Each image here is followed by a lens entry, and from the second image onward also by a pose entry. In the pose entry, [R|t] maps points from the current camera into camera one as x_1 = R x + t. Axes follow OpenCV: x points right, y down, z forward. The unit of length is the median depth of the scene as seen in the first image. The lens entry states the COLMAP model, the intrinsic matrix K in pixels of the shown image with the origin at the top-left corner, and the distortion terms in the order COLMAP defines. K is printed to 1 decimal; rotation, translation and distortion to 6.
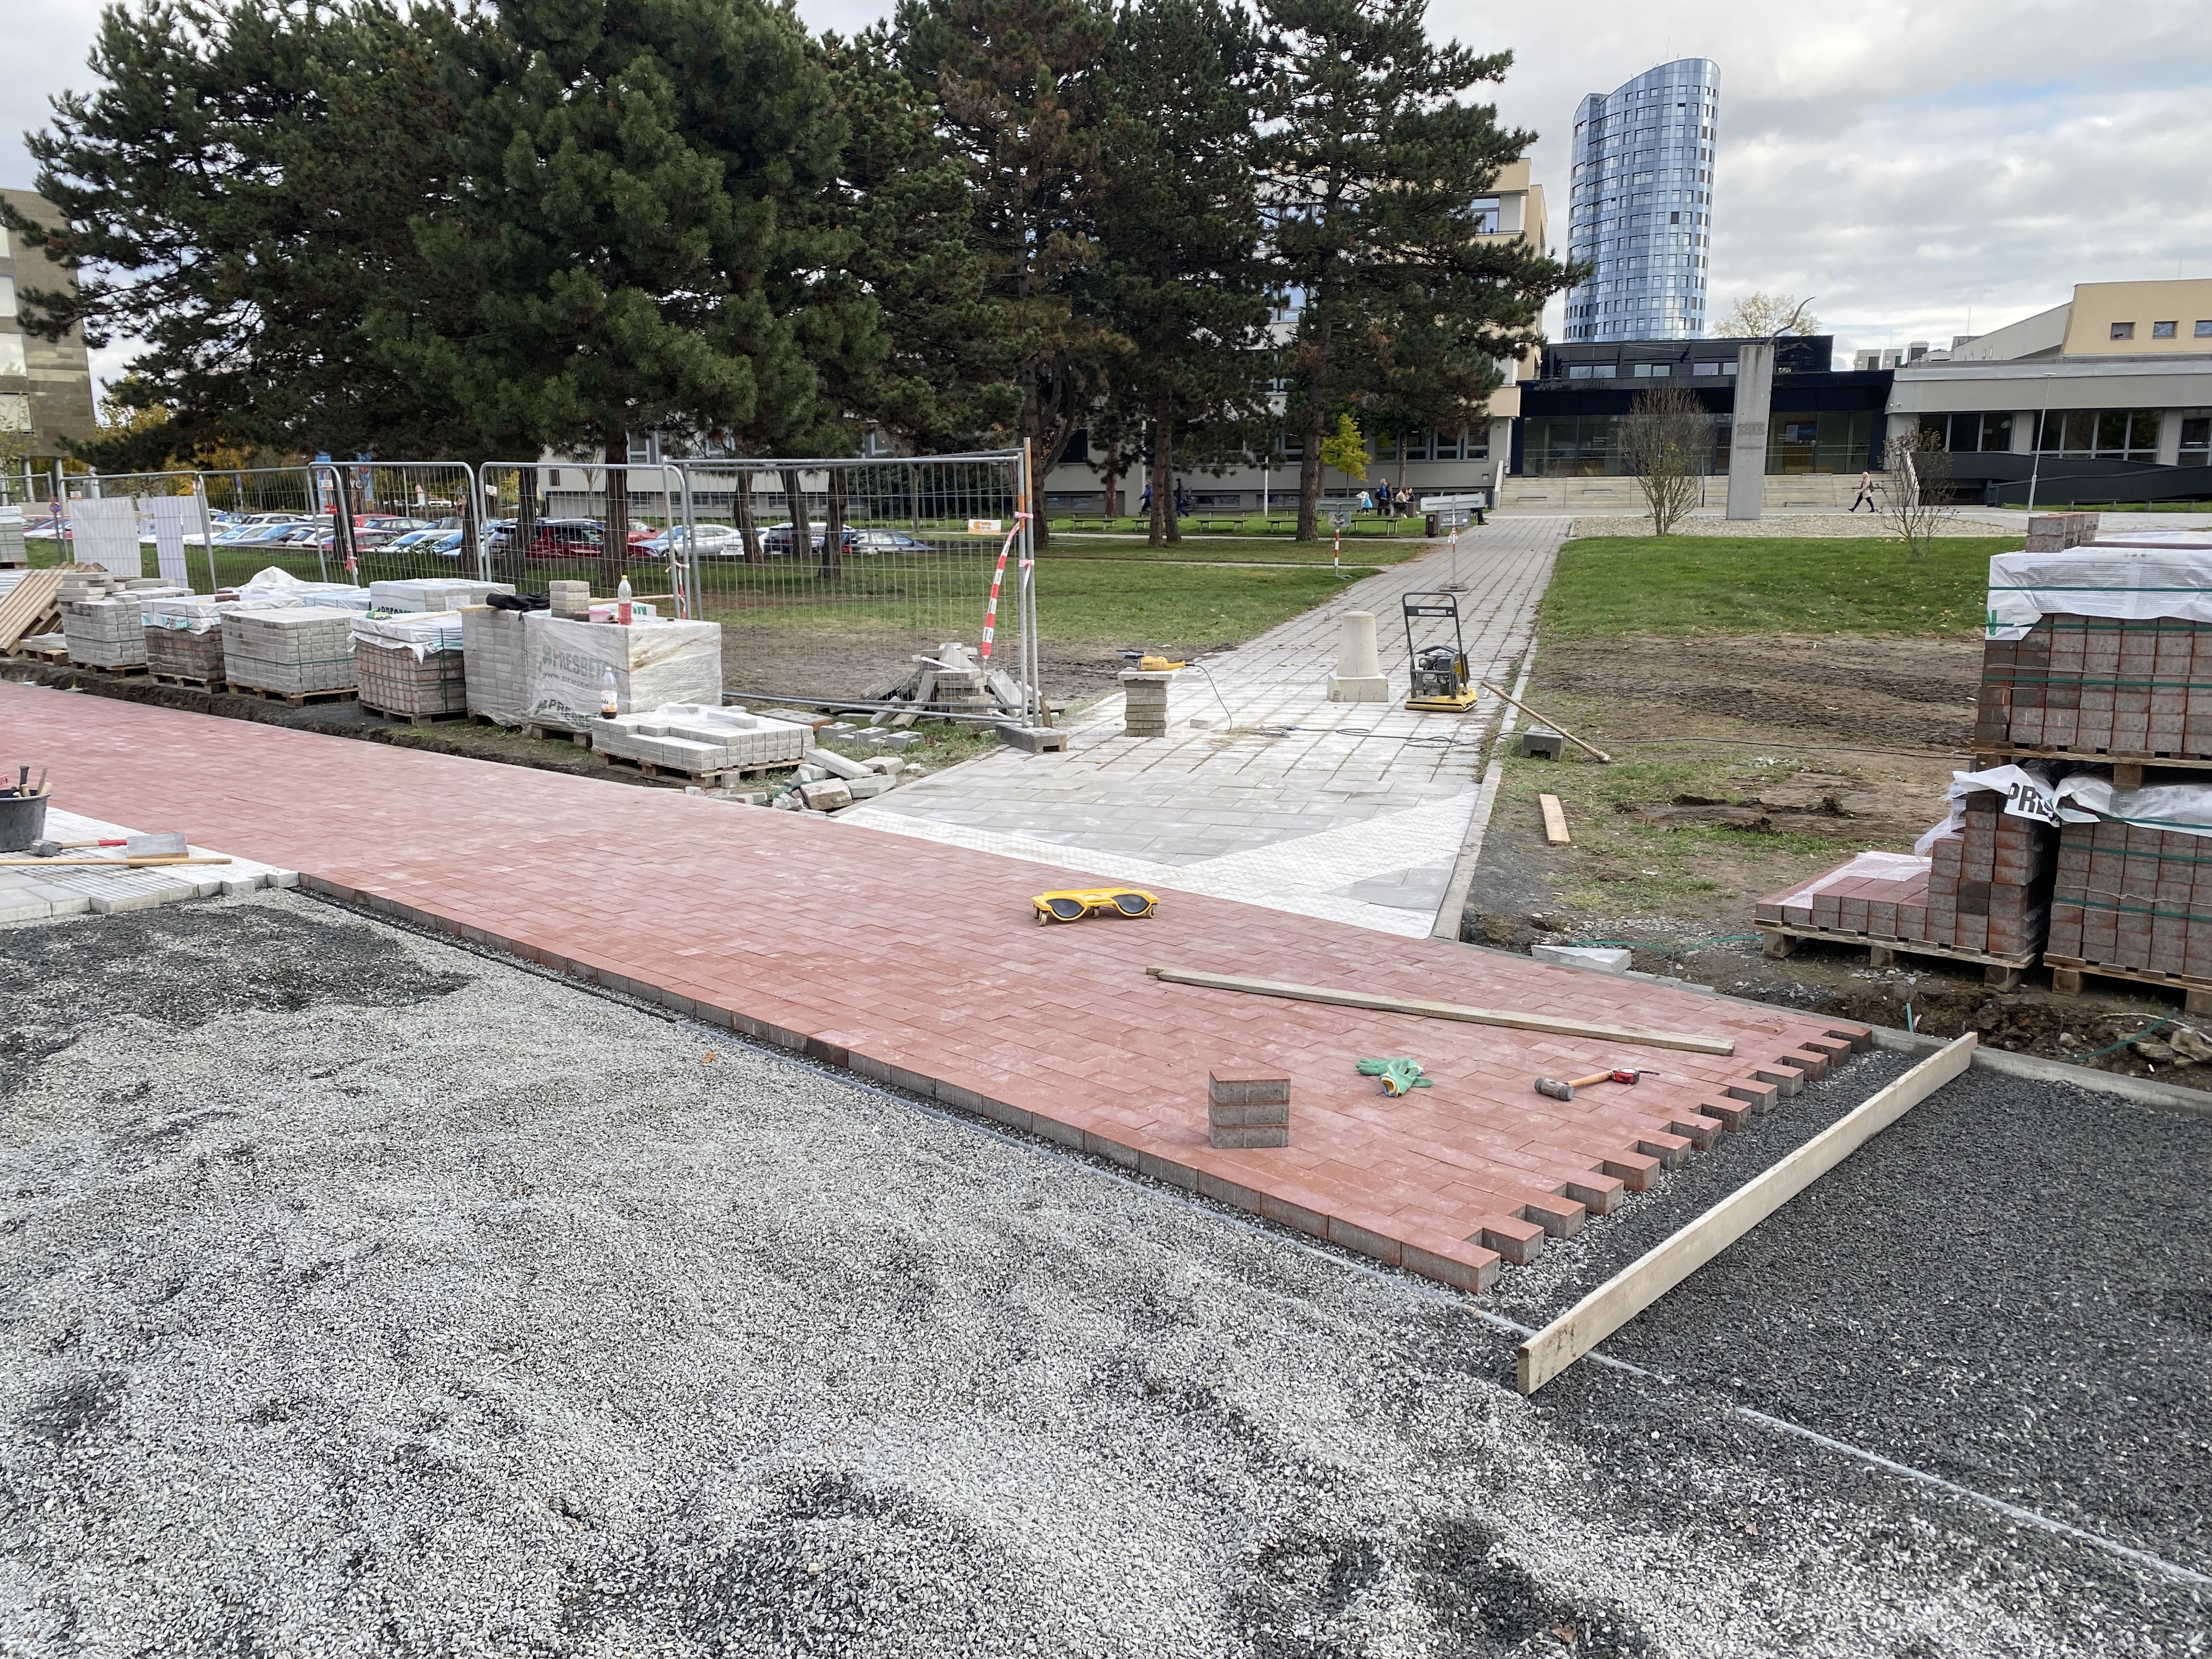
lens RADIAL K [[1648.3, 0, 1106.0], [0, 1648.3, 829.5], [0, 0, 1]] dist [-0.000130, -0.025592]
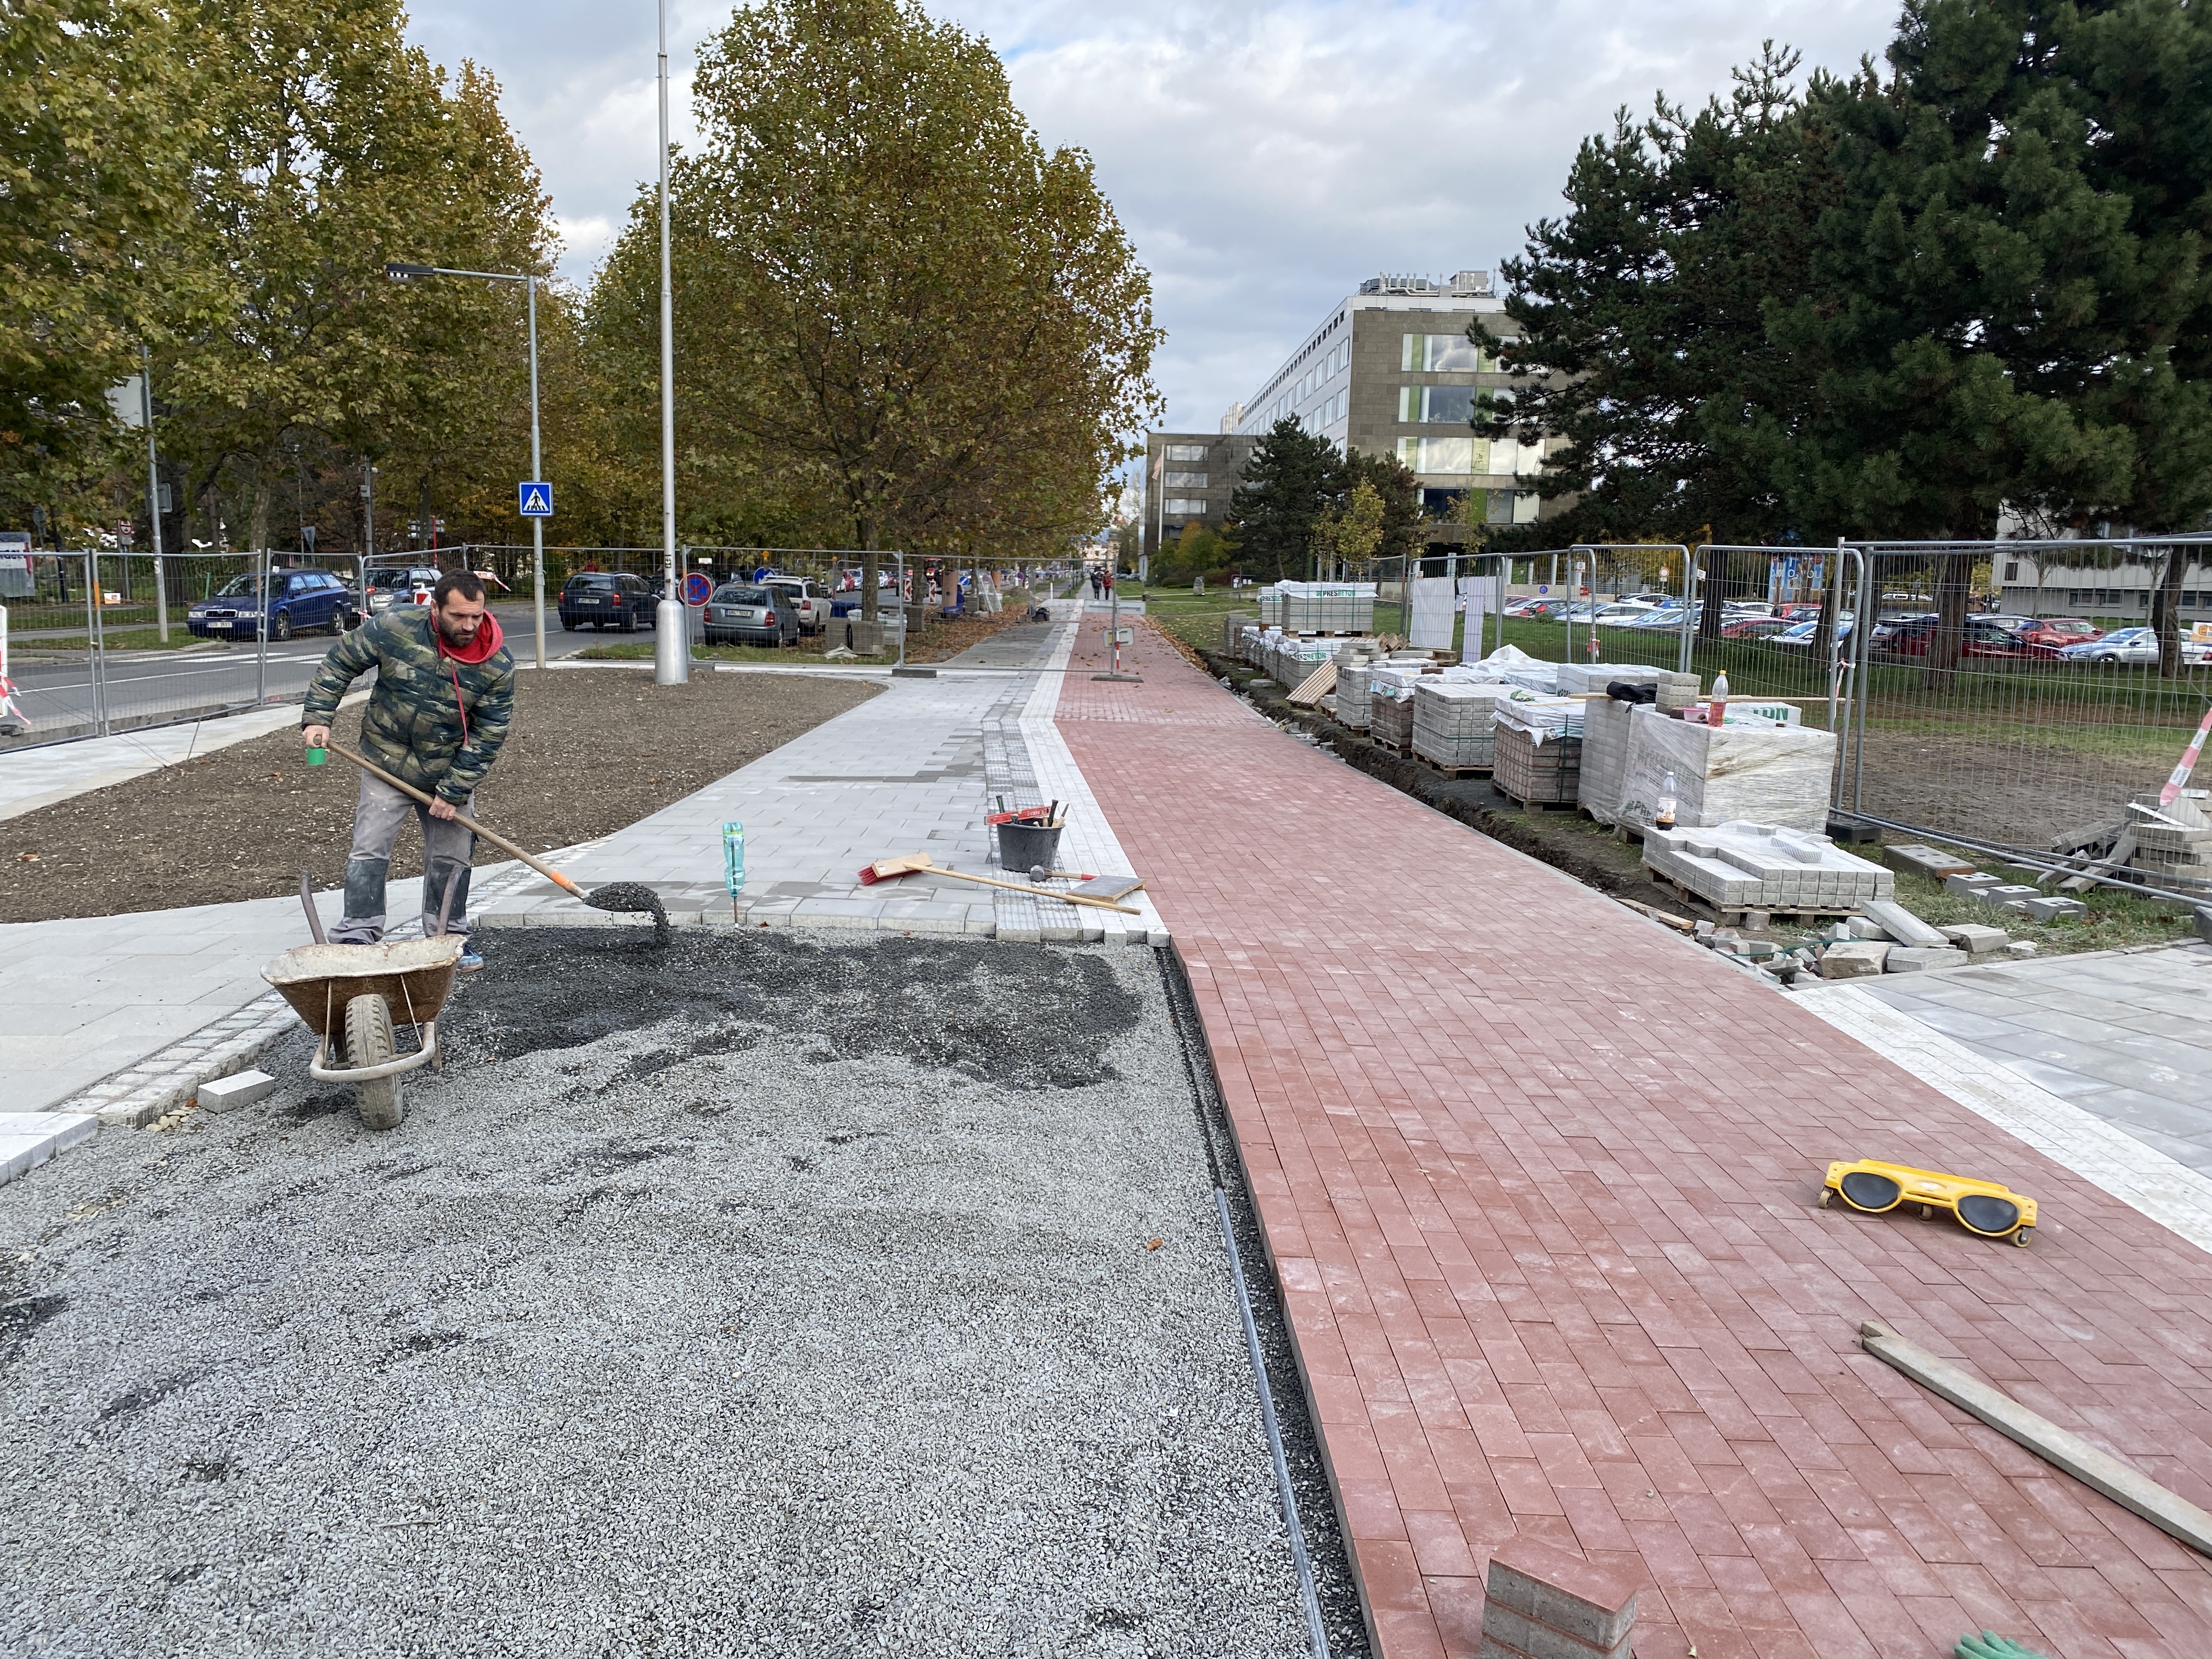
lens RADIAL K [[1648.3, 0, 1106.0], [0, 1648.3, 829.5], [0, 0, 1]] dist [-0.000130, -0.025592]
pose [[0.670796, 0.129246, -0.730293, 0.116833], [-0.168564, 0.985496, 0.019580, -0.028411], [0.722232, 0.109967, 0.682853, 0.153164]]
